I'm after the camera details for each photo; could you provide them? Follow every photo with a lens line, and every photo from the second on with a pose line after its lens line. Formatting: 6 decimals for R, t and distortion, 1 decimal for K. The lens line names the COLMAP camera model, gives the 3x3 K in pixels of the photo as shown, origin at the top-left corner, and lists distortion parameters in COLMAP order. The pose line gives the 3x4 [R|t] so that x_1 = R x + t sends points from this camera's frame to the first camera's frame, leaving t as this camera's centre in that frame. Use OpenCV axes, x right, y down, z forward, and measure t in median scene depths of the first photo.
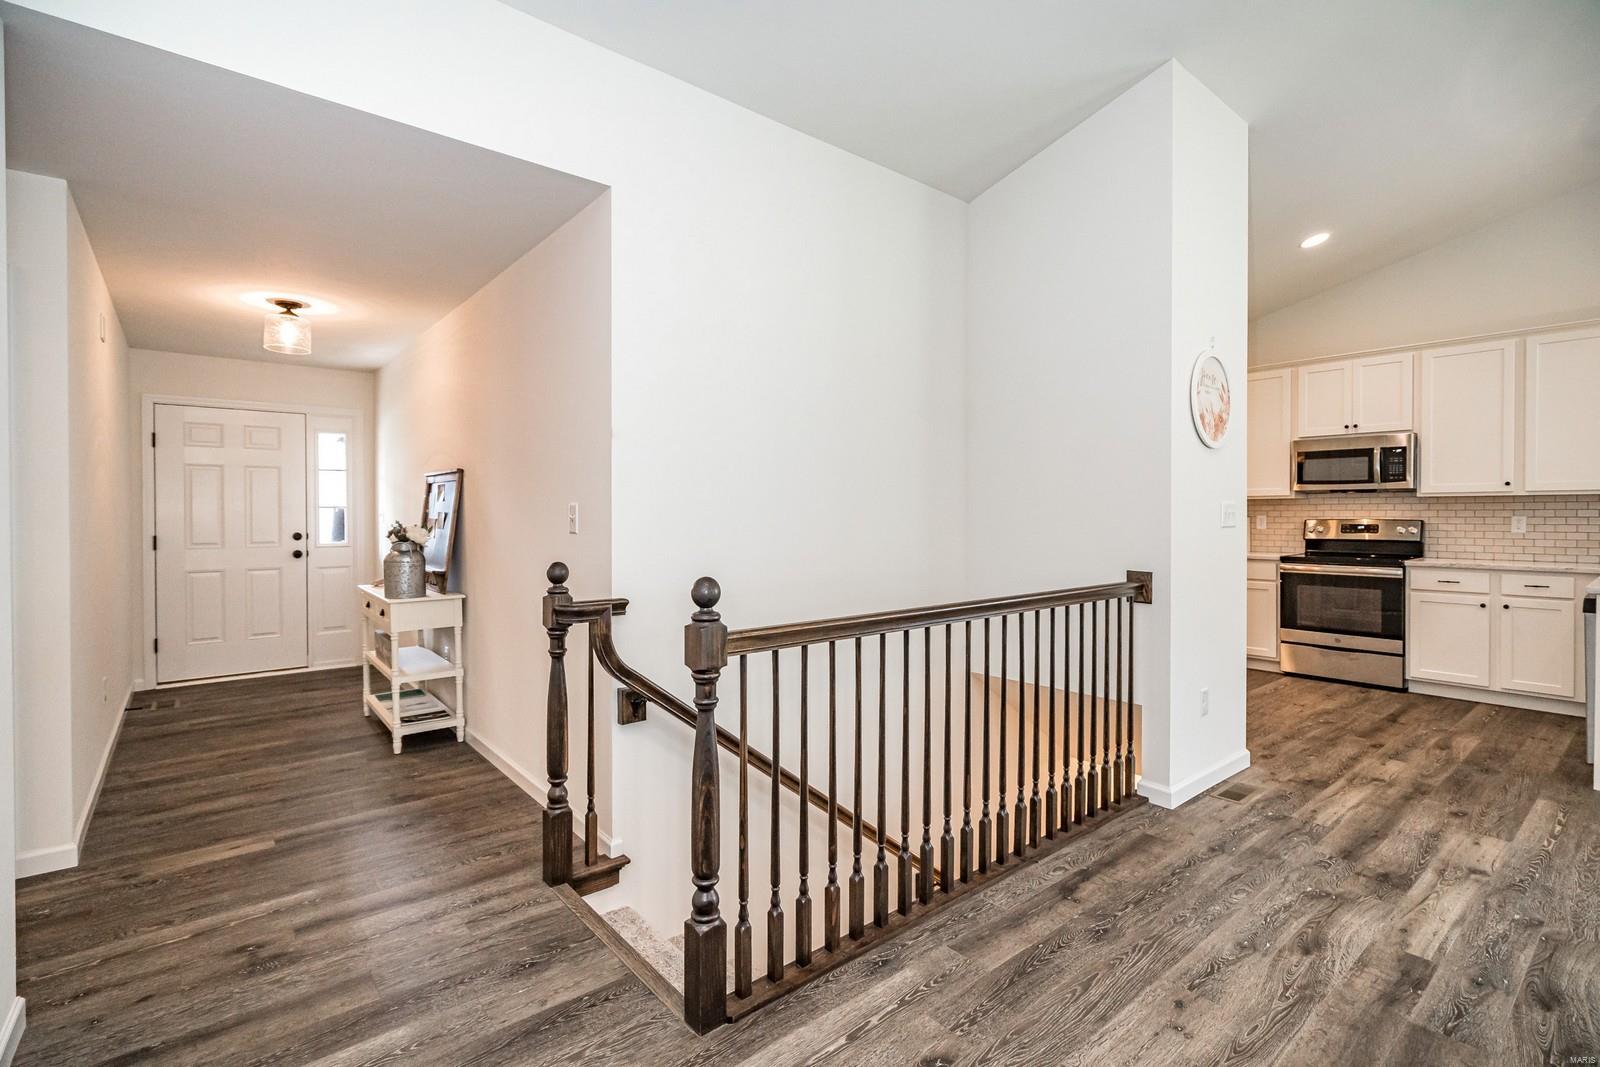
lens RADIAL K [[736.5, 0, 791.1], [0, 736.5, 524.0], [0, 0, 1]] dist [-0.000436, 0.000175]
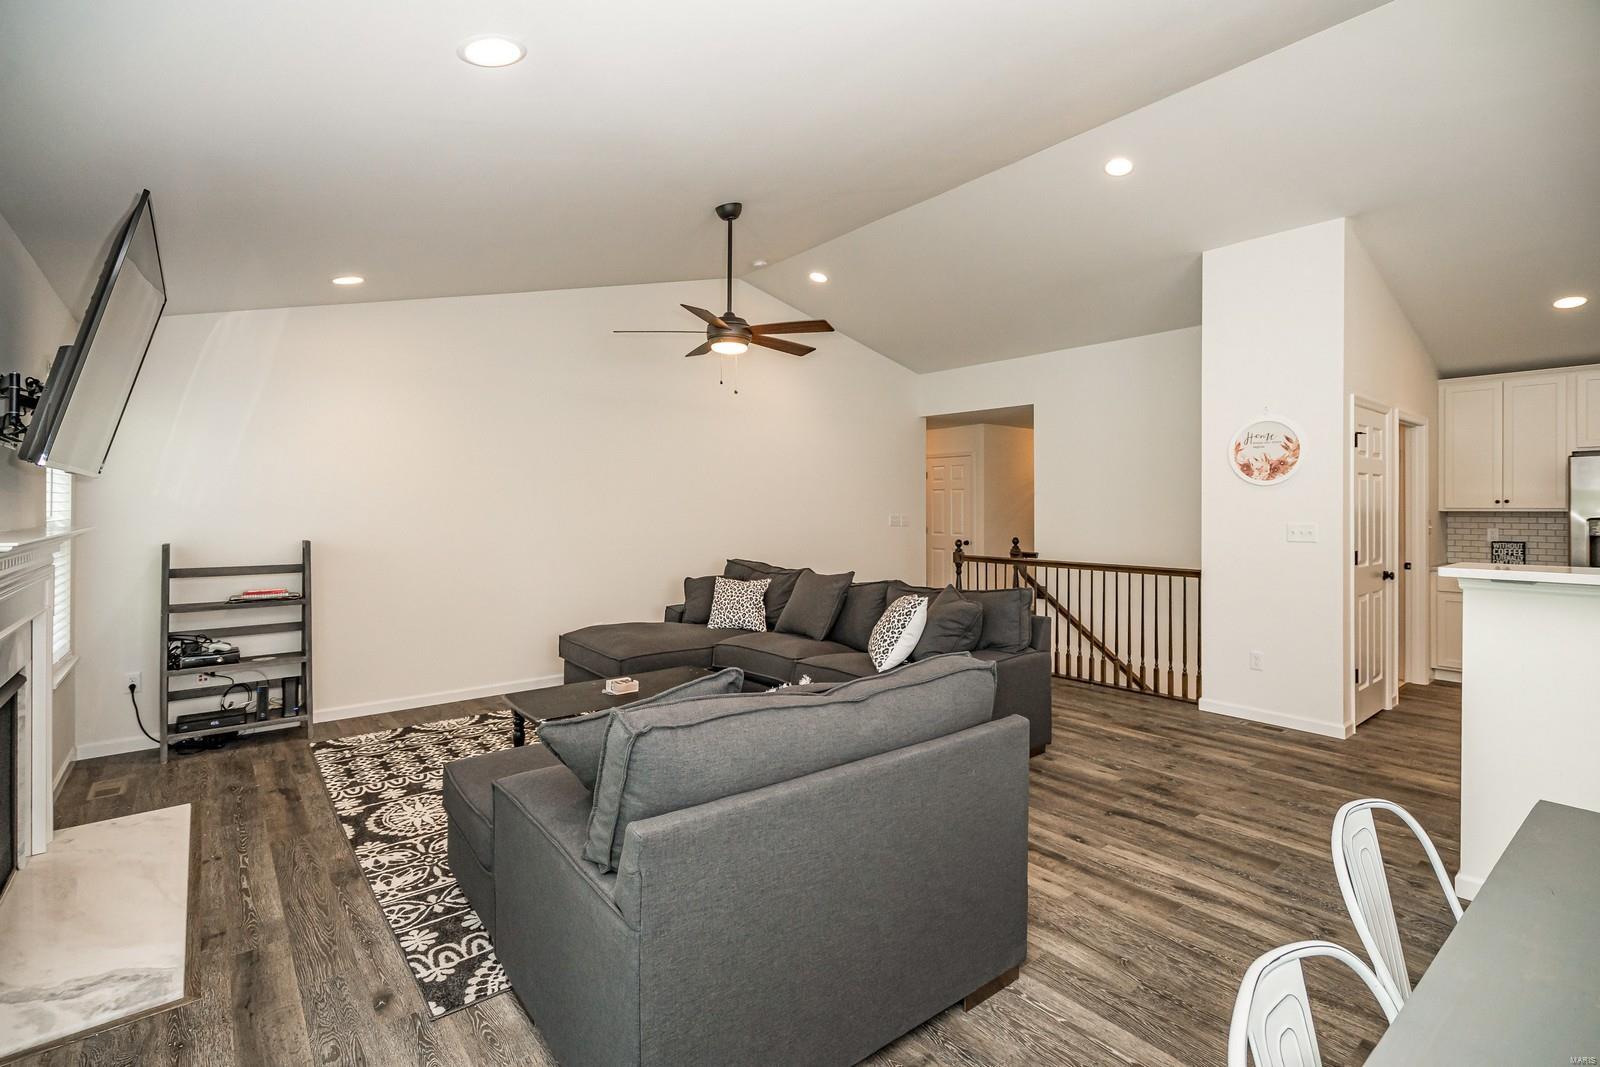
lens RADIAL K [[739.9, 0, 810.5], [0, 739.9, 501.7], [0, 0, 1]] dist [-0.001678, 0.000589]
pose [[0.005550, -0.001442, -0.999984, 1.954423], [-0.011971, 0.999927, -0.001509, -0.056685], [0.999913, 0.011980, 0.005532, 0.106904]]
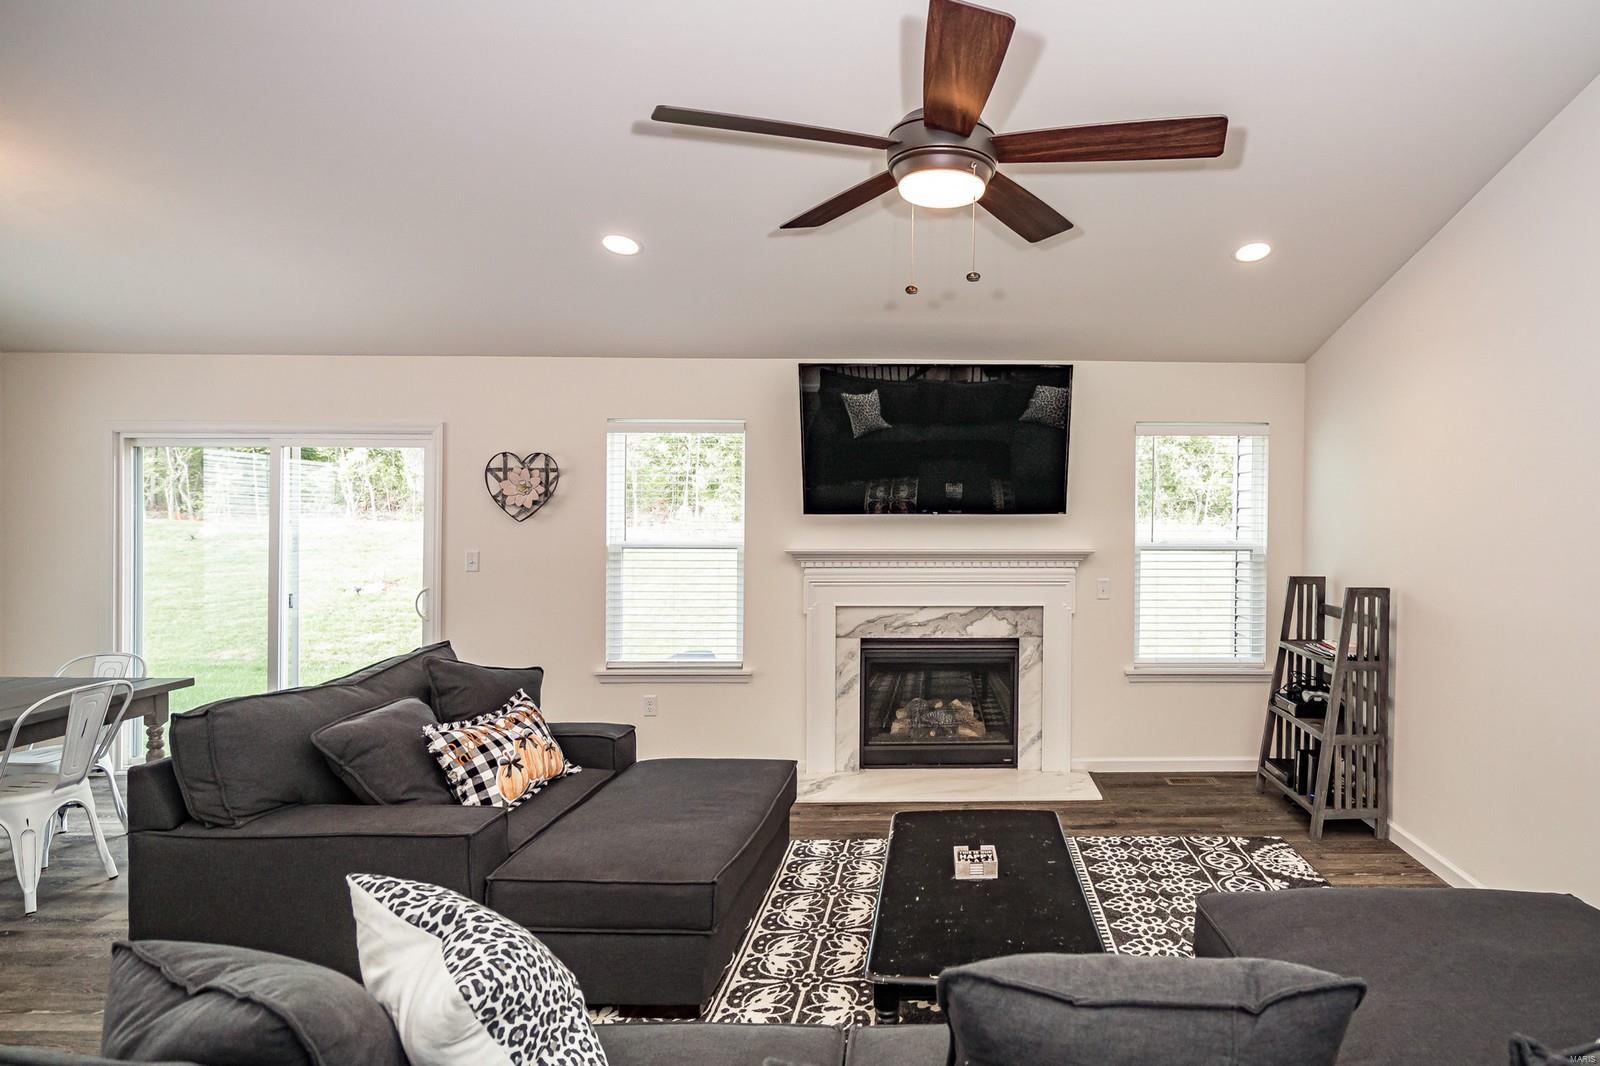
lens RADIAL K [[856.9, 0, 972.1], [0, 856.9, 522.3], [0, 0, 1]] dist [-0.004379, 0.000974]
pose [[-0.795502, -0.006158, 0.605920, 0.299321], [0.006274, 0.999811, 0.018398, -0.088329], [-0.605919, 0.018437, -0.795313, 0.440574]]
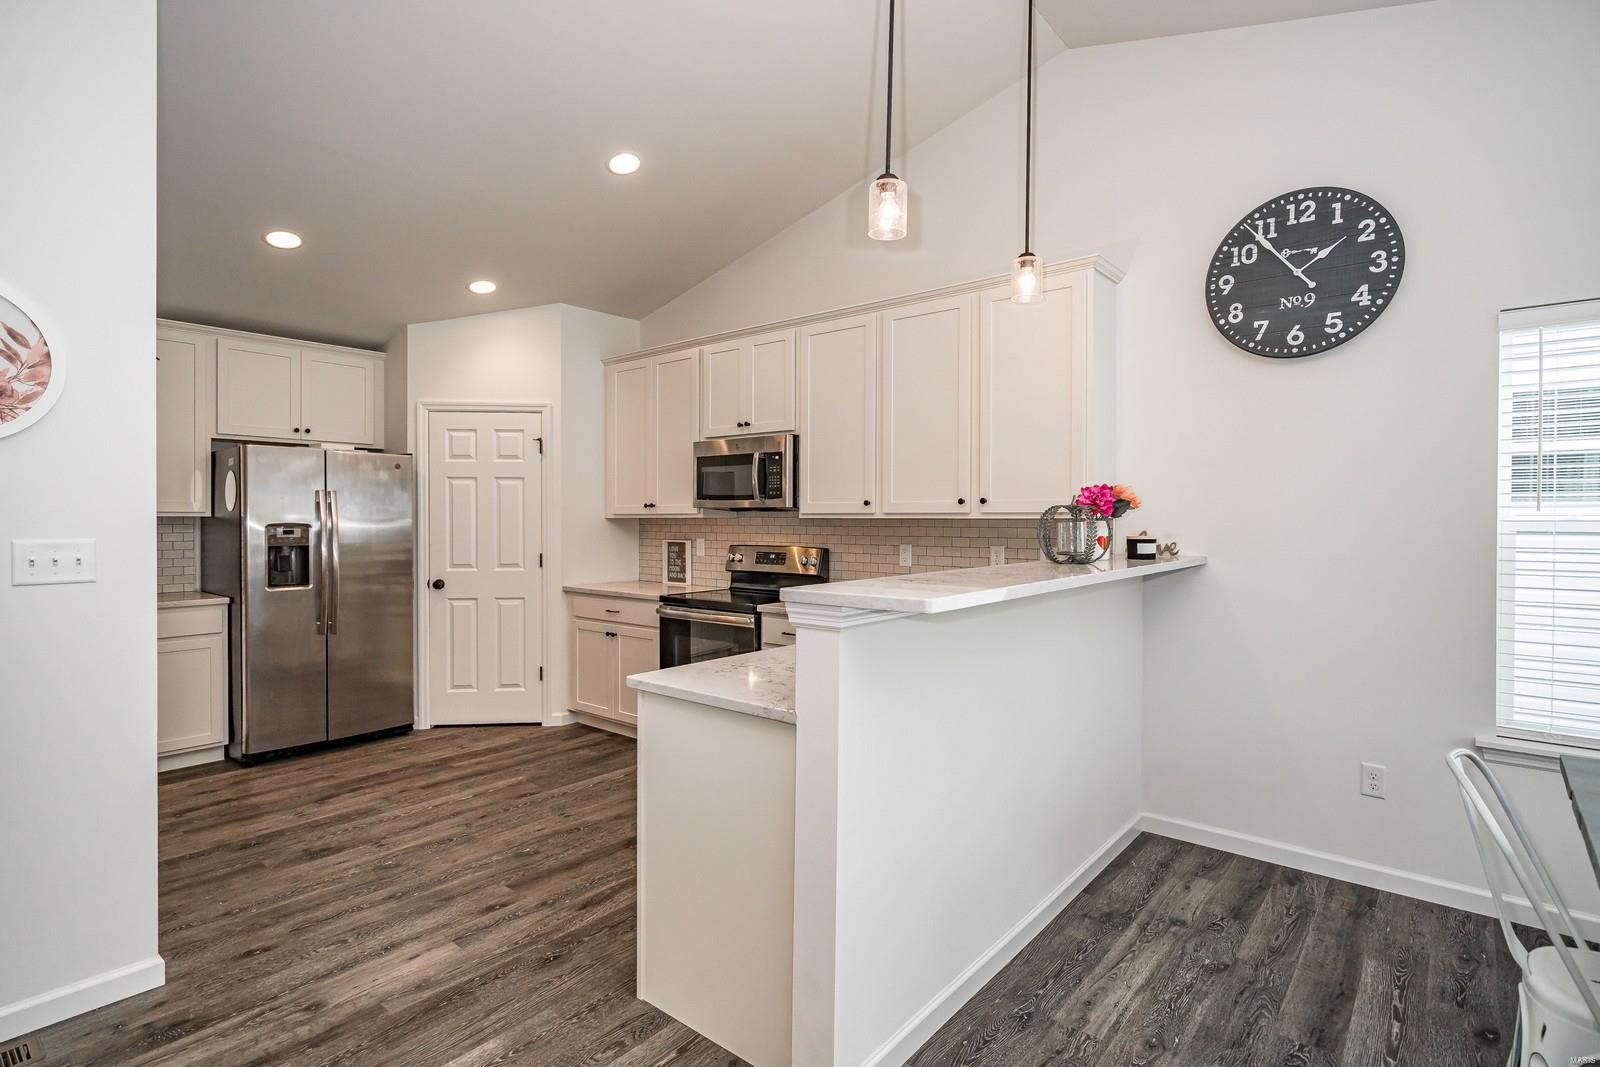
lens RADIAL K [[793.3, 0, 790.3], [0, 793.3, 526.3], [0, 0, 1]] dist [0.001354, 0.001310]
pose [[0.983223, 0.003477, 0.182374, 1.057232], [-0.003028, 0.999992, -0.002739, -0.040407], [-0.182382, 0.002141, 0.983225, 0.297484]]
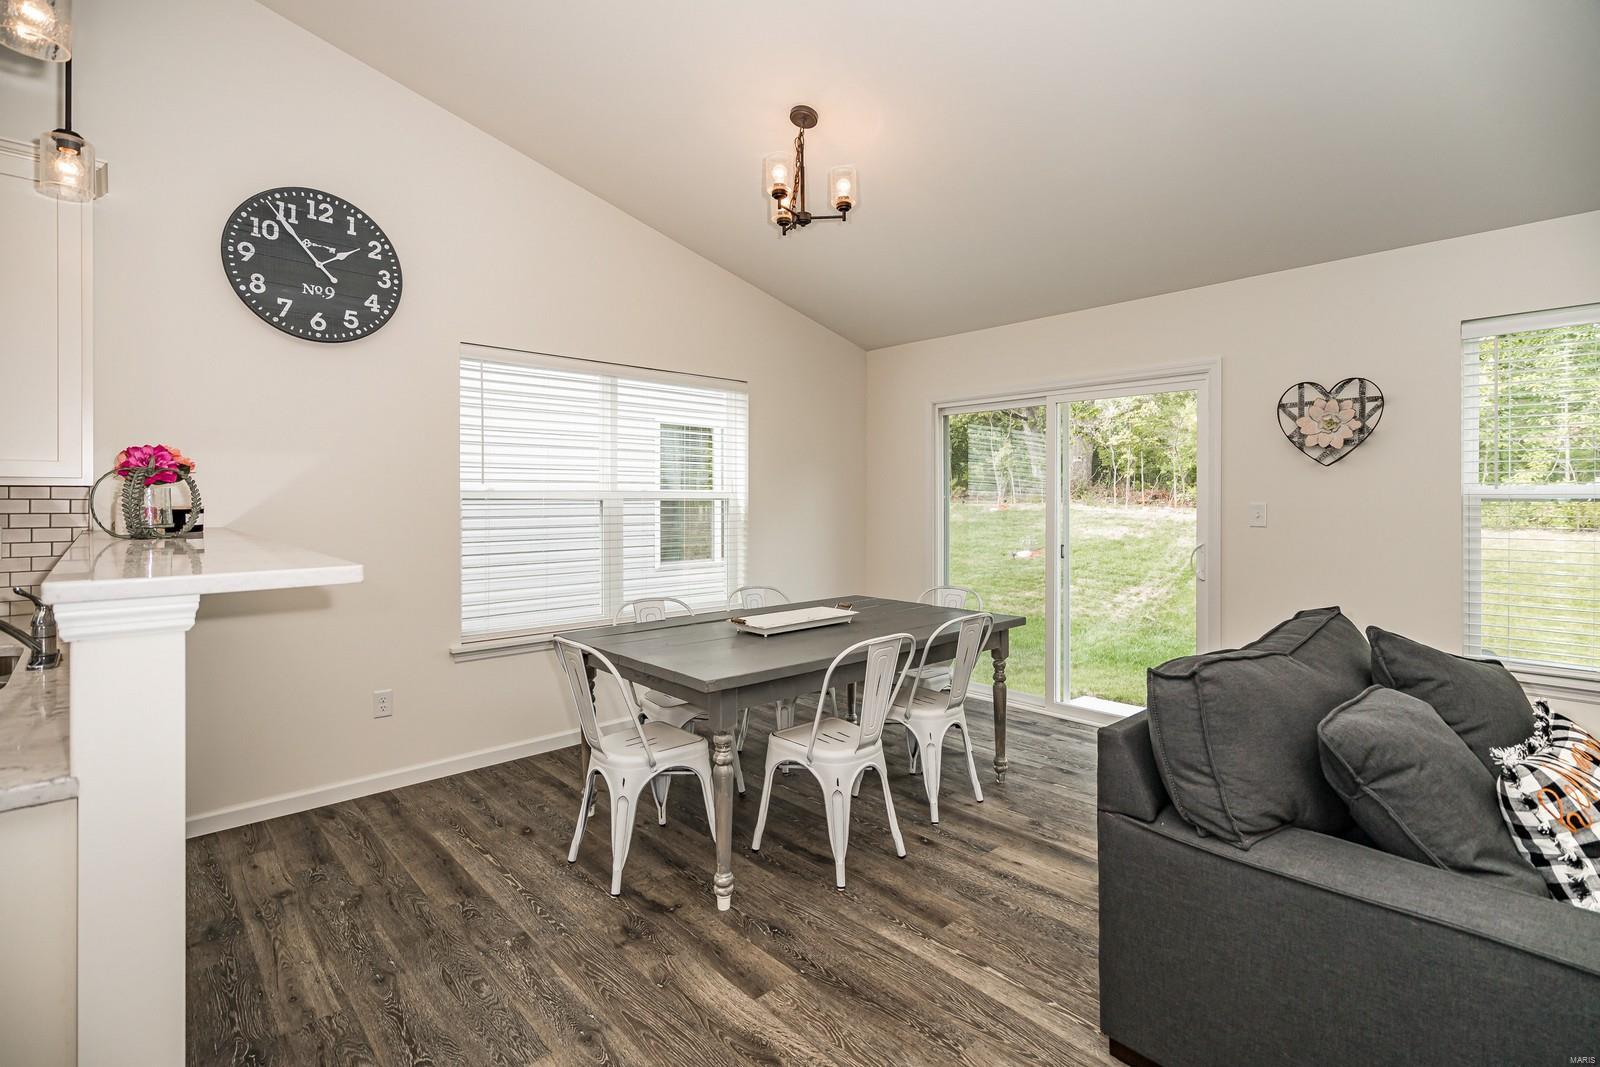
lens RADIAL K [[739.9, 0, 810.5], [0, 739.9, 501.7], [0, 0, 1]] dist [-0.001678, 0.000589]
pose [[-0.077934, 0.000679, 0.996958, 0.821234], [0.013182, 0.999913, 0.000350, -0.028912], [-0.996871, 0.013169, -0.077936, 0.536362]]
